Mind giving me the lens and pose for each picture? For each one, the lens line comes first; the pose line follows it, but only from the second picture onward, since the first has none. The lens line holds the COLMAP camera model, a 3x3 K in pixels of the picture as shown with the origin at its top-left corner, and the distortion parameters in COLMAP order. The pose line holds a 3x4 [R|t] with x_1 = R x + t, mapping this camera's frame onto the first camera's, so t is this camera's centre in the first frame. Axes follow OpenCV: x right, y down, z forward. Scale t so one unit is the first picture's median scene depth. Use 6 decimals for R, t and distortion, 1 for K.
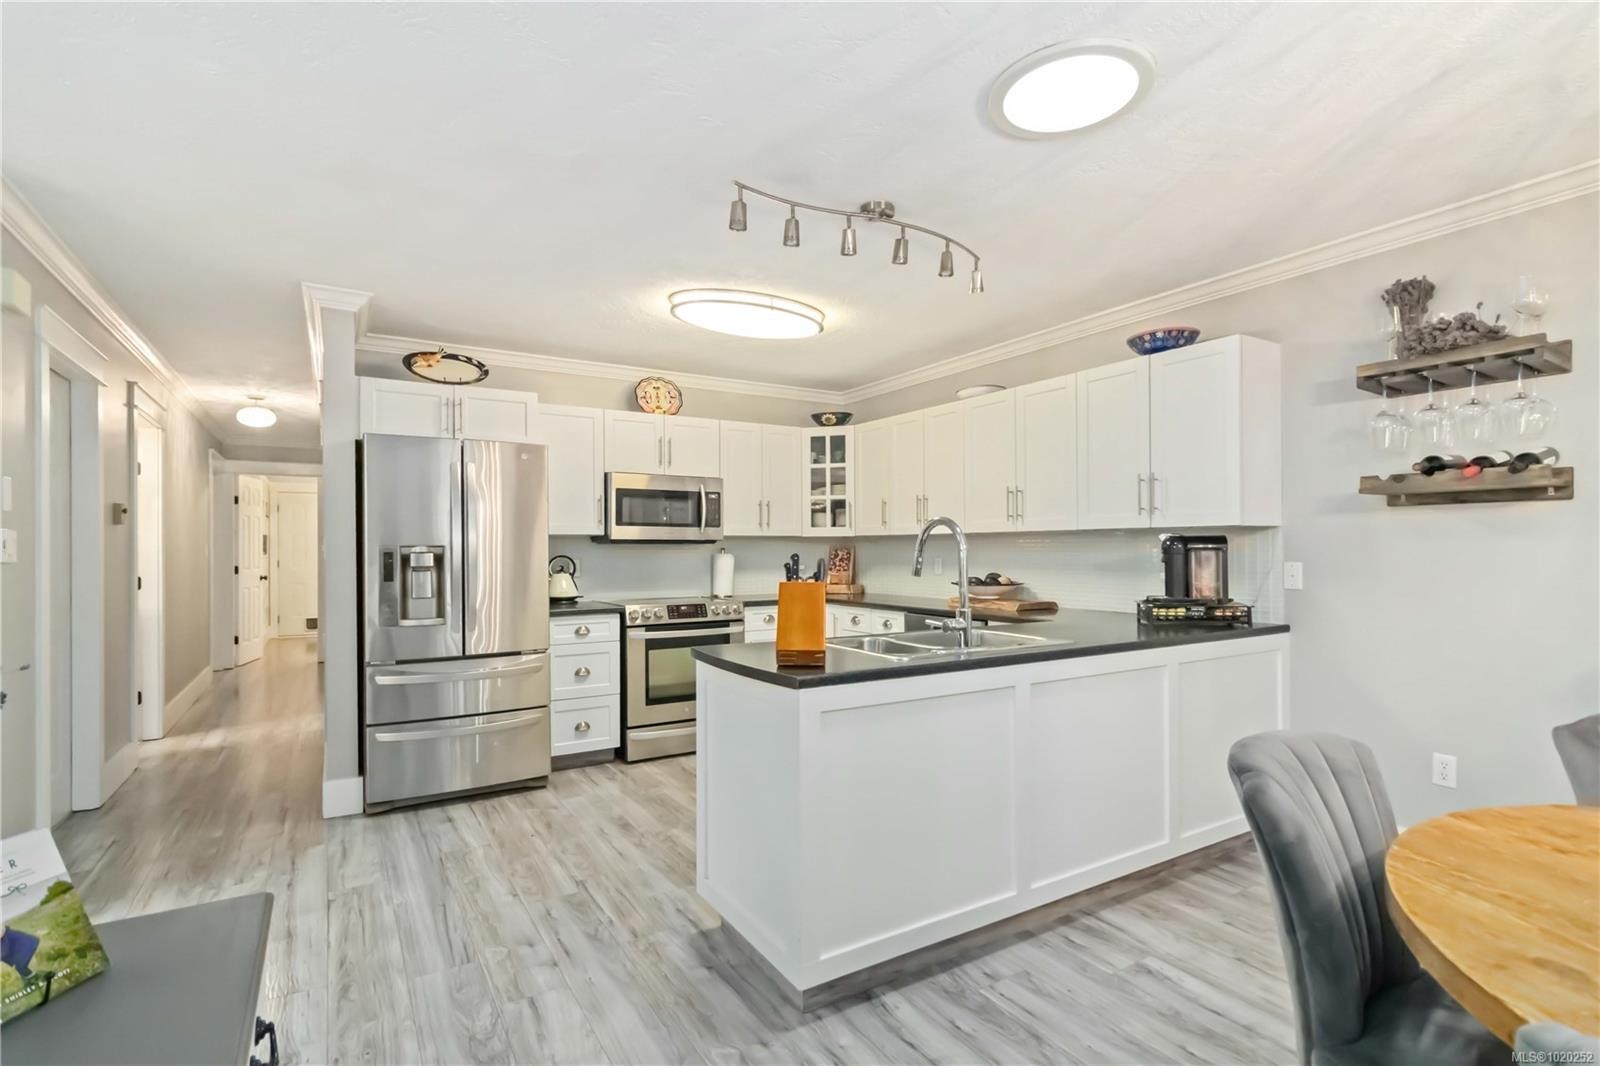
lens RADIAL K [[754.0, 0, 794.5], [0, 754.0, 548.9], [0, 0, 1]] dist [0.004442, 0.001035]
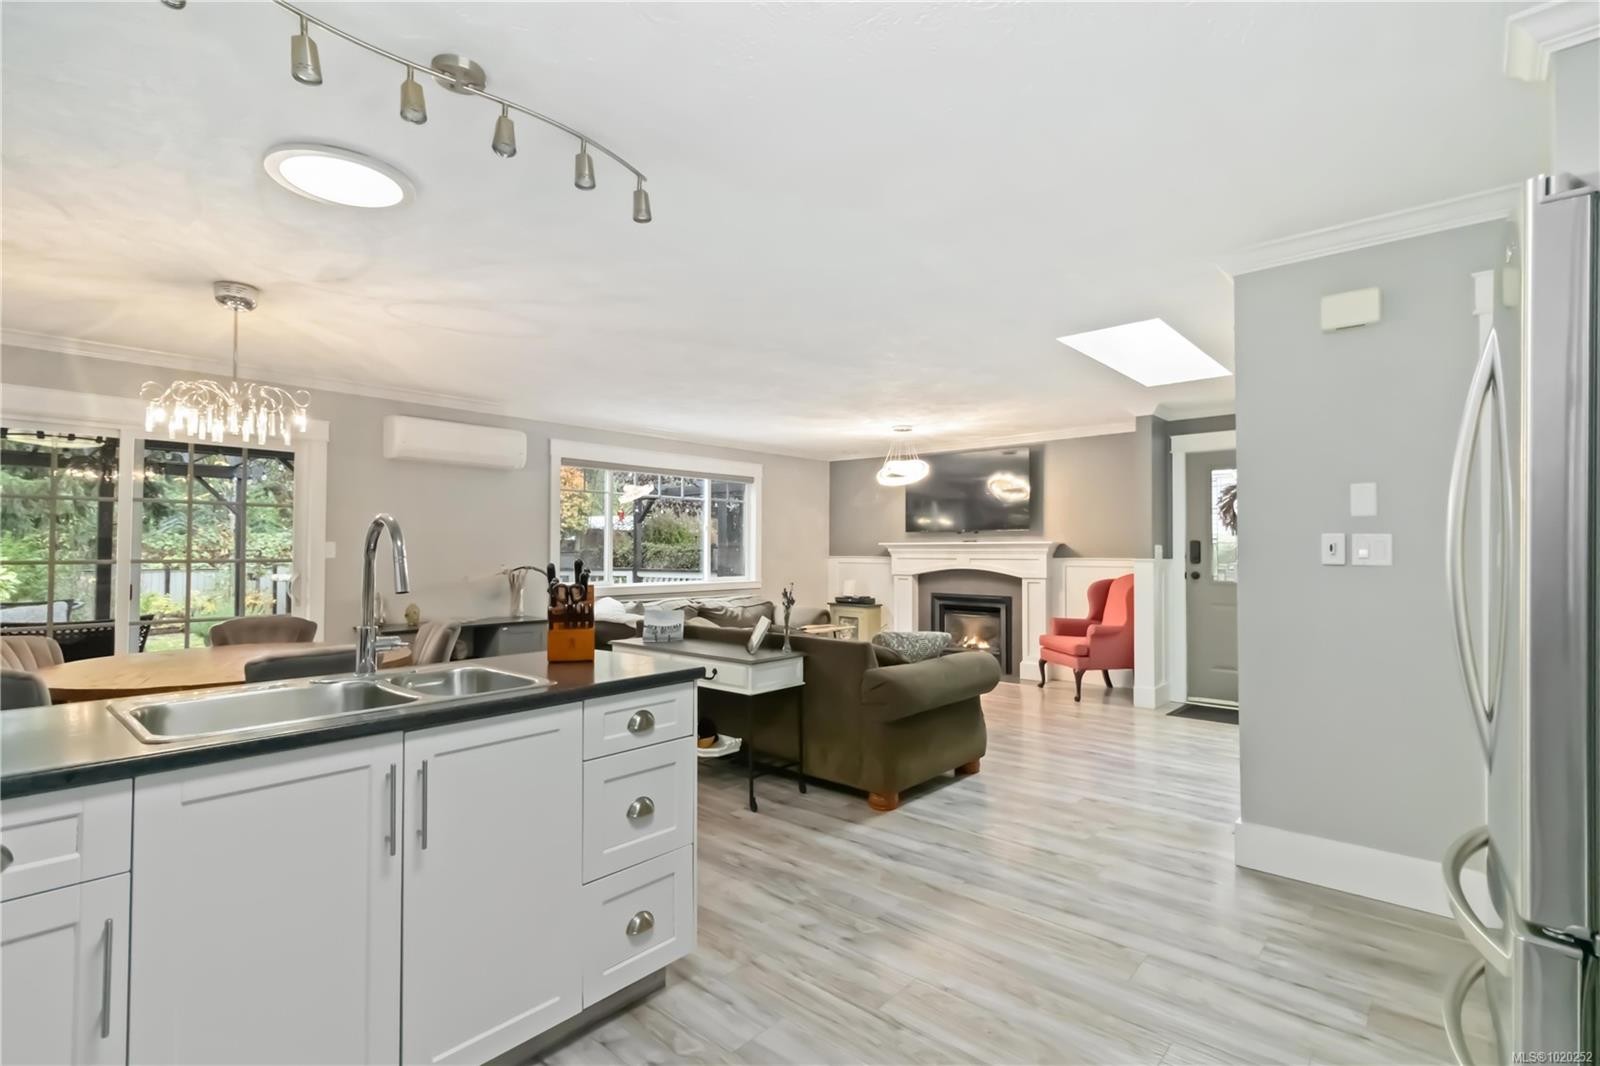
lens RADIAL K [[754.0, 0, 803.1], [0, 754.0, 535.7], [0, 0, 1]] dist [0.004442, 0.001035]
pose [[-0.956362, -0.003813, -0.292160, 0.006781], [0.002170, 0.999795, -0.020153, -0.002862], [0.292176, -0.019907, -0.956157, 1.380860]]
